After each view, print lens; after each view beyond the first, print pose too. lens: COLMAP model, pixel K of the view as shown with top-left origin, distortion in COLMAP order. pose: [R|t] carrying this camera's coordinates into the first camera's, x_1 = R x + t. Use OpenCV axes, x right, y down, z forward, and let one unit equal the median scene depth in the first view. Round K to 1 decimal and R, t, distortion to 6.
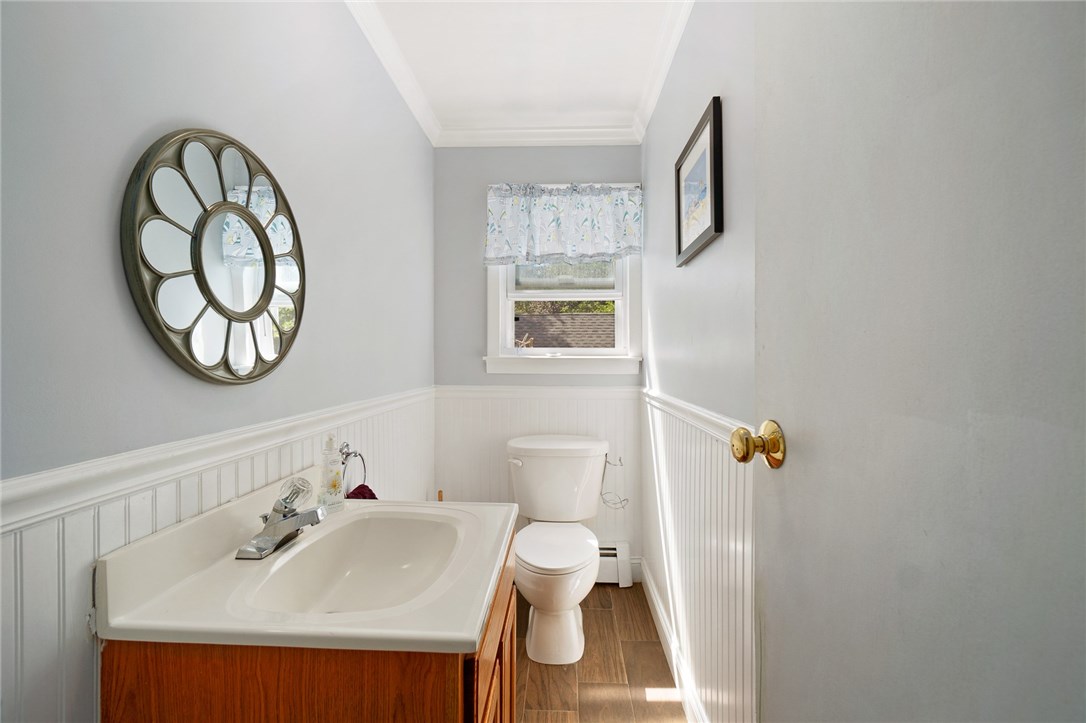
lens RADIAL K [[467.0, 0, 545.4], [0, 467.0, 359.6], [0, 0, 1]] dist [0.000714, 0.004527]
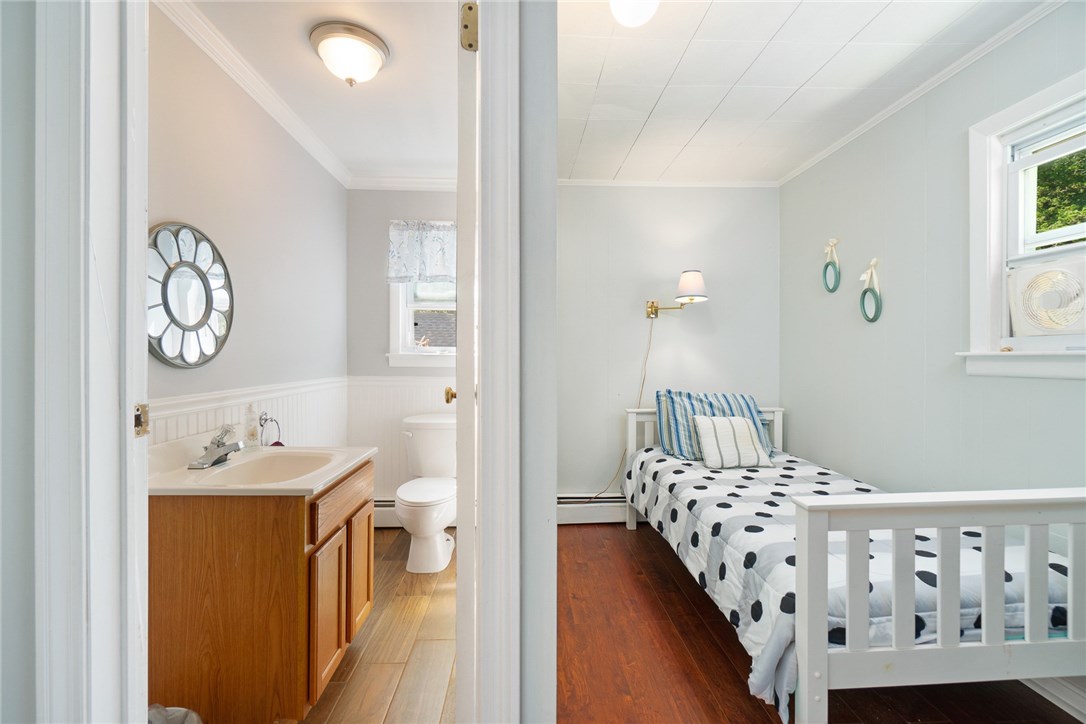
lens RADIAL K [[467.0, 0, 544.1], [0, 467.0, 359.7], [0, 0, 1]] dist [0.000714, 0.004527]
pose [[0.996378, 0.004167, 0.084936, 0.442661], [-0.004488, 0.999983, 0.003590, 0.008564], [-0.084919, -0.003958, 0.996380, -0.734967]]
